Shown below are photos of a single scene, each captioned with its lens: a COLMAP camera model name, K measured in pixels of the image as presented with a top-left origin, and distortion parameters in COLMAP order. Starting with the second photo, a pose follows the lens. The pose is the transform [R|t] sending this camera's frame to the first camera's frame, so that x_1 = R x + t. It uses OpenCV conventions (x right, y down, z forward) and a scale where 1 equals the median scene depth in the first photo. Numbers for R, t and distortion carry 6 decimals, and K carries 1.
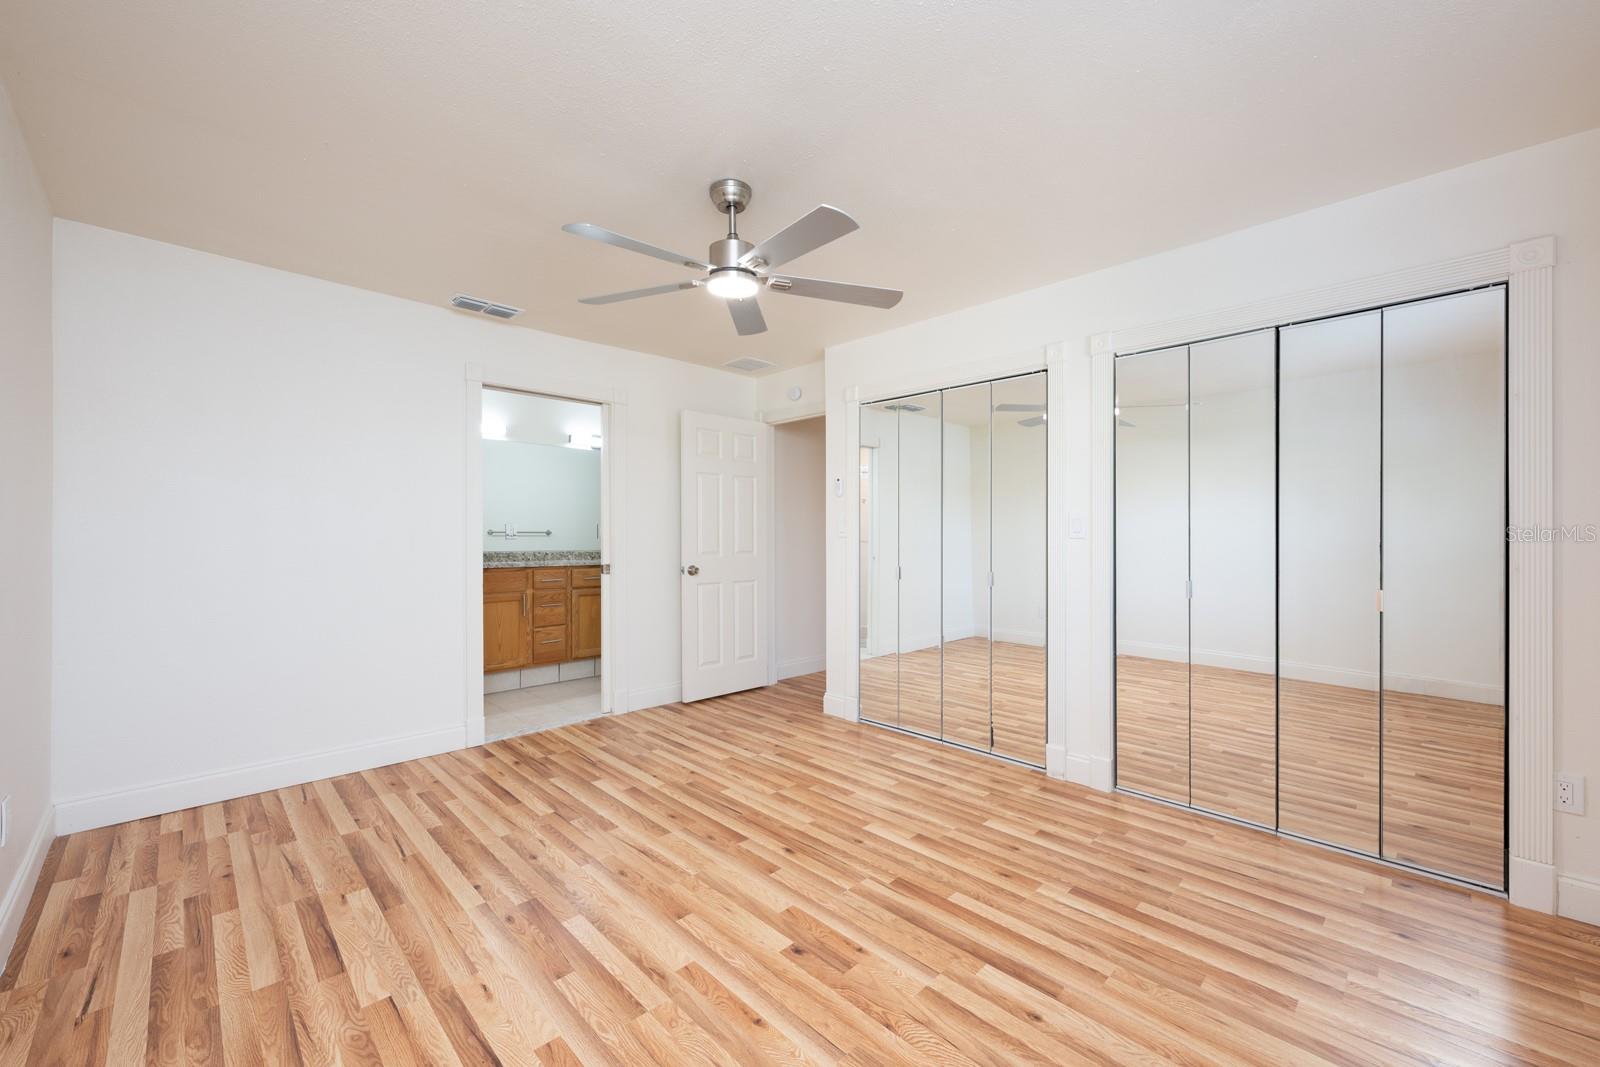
lens RADIAL K [[628.8, 0, 796.8], [0, 628.8, 539.2], [0, 0, 1]] dist [-0.000889, 0.000148]
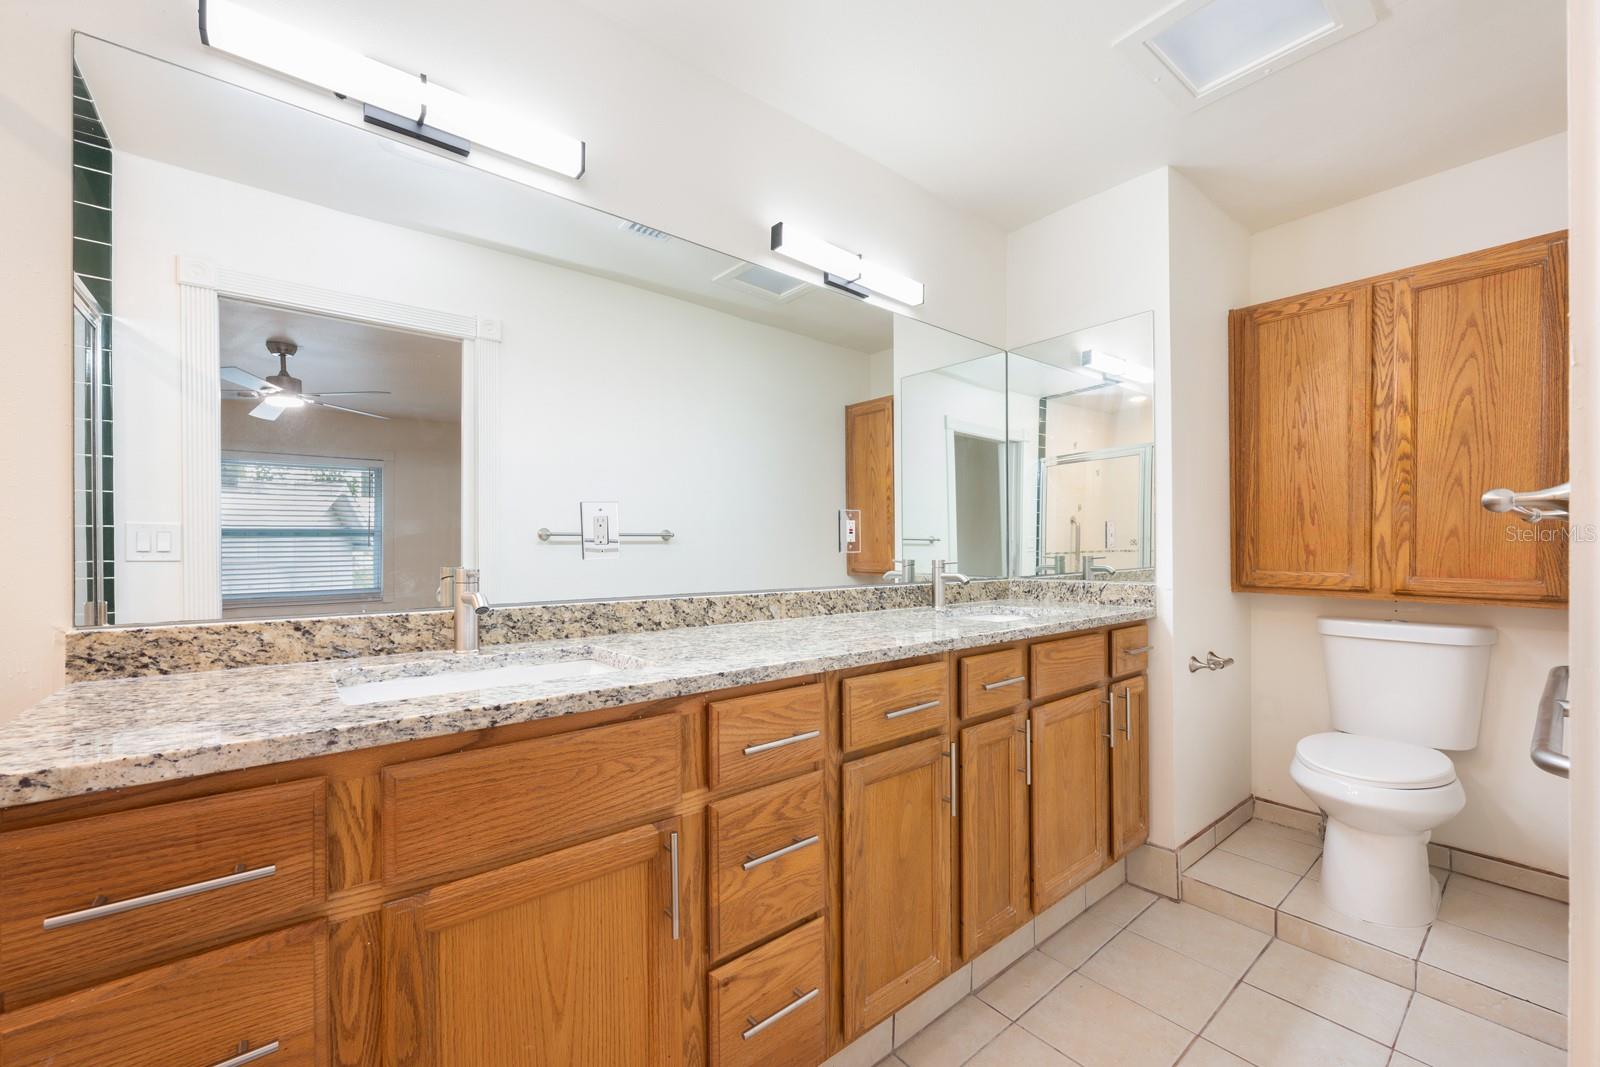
lens RADIAL K [[628.8, 0, 796.8], [0, 628.8, 539.2], [0, 0, 1]] dist [-0.000889, 0.000148]
pose [[0.995351, -0.004372, -0.096220, -0.344715], [0.003785, 0.999973, -0.006283, -0.005949], [0.096244, 0.005890, 0.995340, 0.738079]]
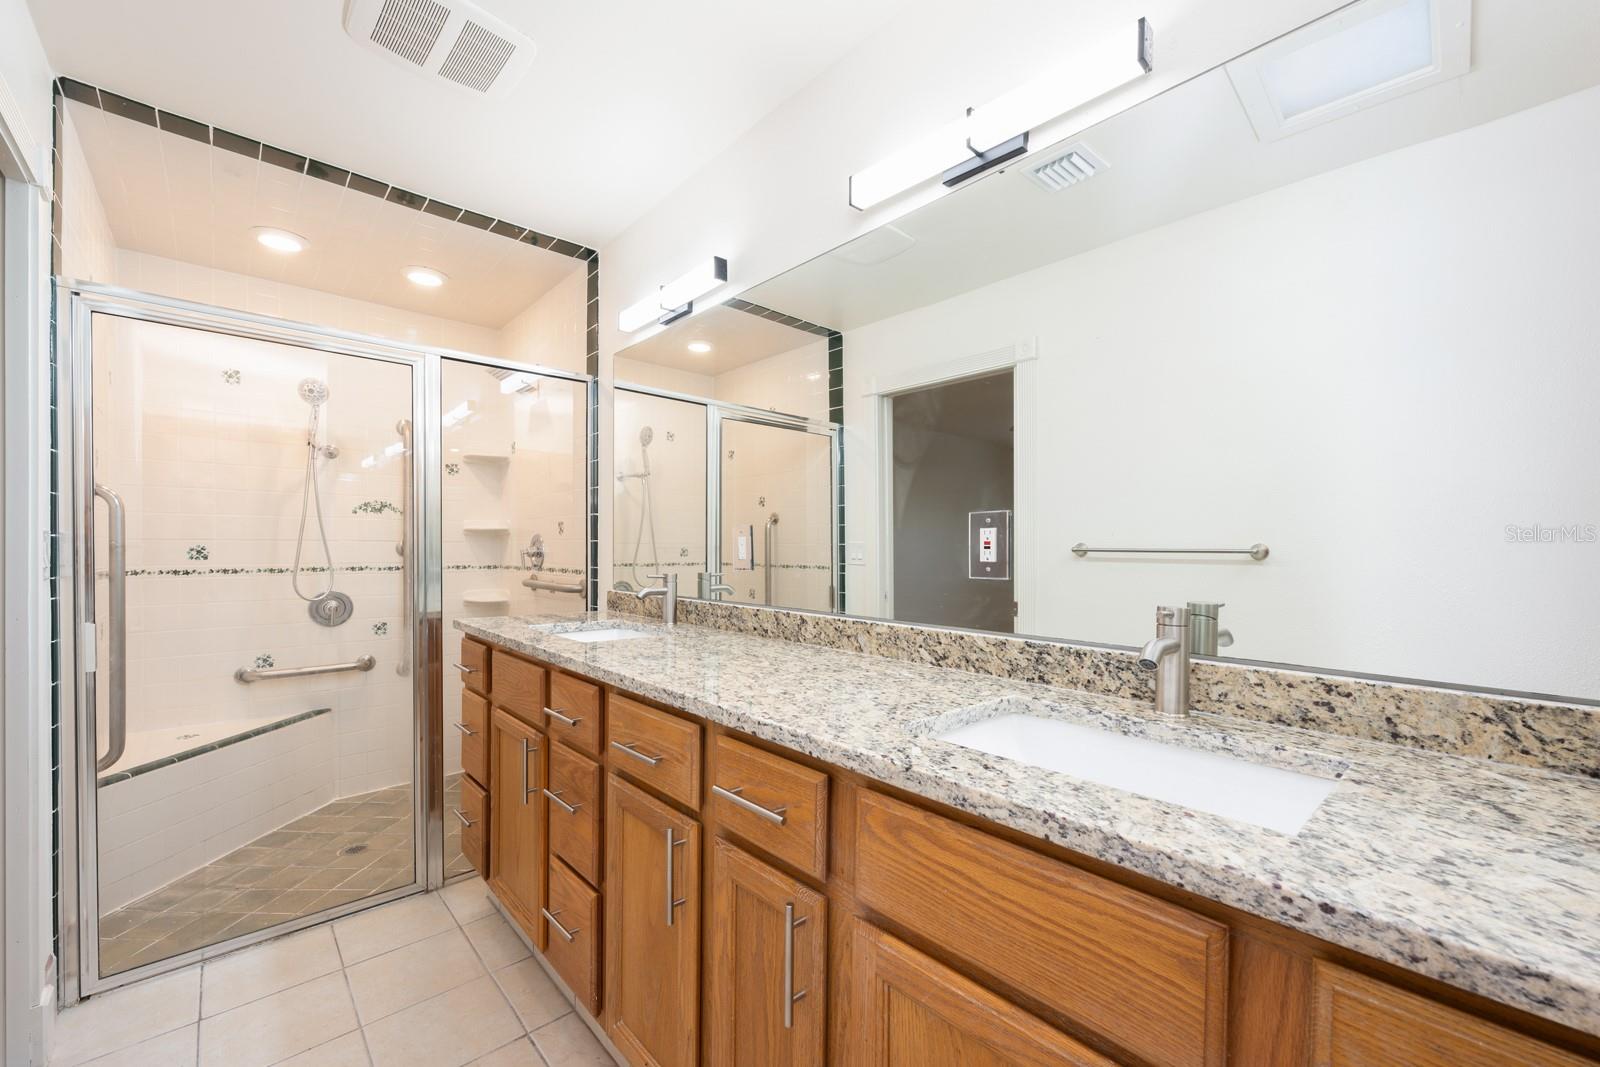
lens RADIAL K [[641.8, 0, 836.3], [0, 641.8, 578.0], [0, 0, 1]] dist [0.000115, 0.000039]
pose [[-0.007328, 0.036391, -0.999311, -0.113804], [-0.009157, 0.999293, 0.036458, -0.008604], [0.999931, 0.009417, -0.006989, 1.051440]]
